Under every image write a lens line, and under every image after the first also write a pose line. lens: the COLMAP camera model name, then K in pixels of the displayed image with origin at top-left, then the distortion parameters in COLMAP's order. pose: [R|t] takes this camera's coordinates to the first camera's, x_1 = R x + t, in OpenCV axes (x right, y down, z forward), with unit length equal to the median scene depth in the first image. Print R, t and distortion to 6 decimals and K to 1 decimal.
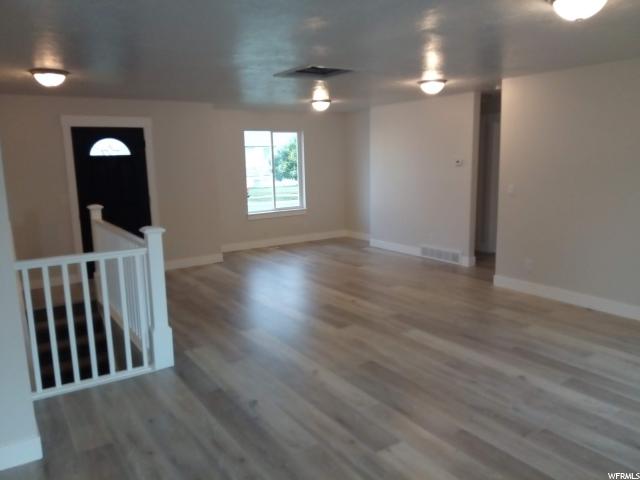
lens RADIAL K [[499.5, 0, 322.0], [0, 499.5, 241.6], [0, 0, 1]] dist [0.110881, -0.189890]
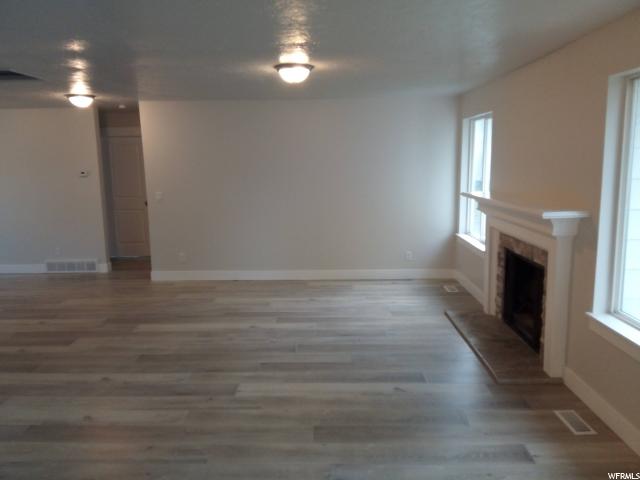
lens RADIAL K [[499.5, 0, 322.0], [0, 499.5, 241.6], [0, 0, 1]] dist [0.110881, -0.189890]
pose [[0.578790, -0.125883, 0.805702, -0.531811], [0.145243, 0.988129, 0.050047, -0.002223], [-0.802438, 0.088056, 0.590203, 0.020555]]
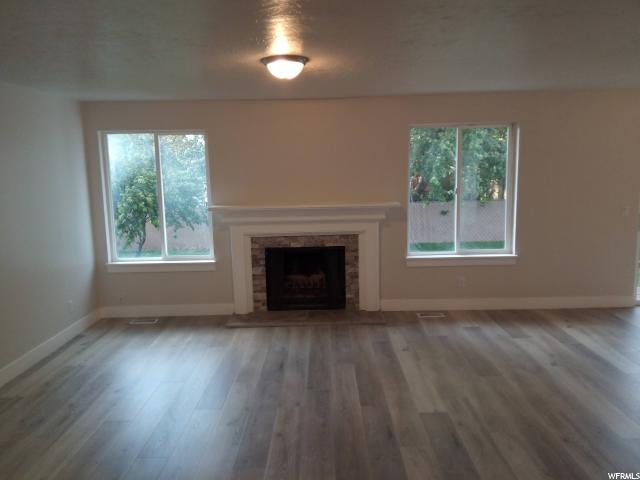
lens RADIAL K [[499.5, 0, 322.0], [0, 499.5, 241.6], [0, 0, 1]] dist [0.110881, -0.189890]
pose [[-0.830247, -0.046308, 0.555469, -0.217273], [0.131167, 0.952326, 0.275447, -0.254500], [-0.541742, 0.301548, -0.784591, 1.422272]]
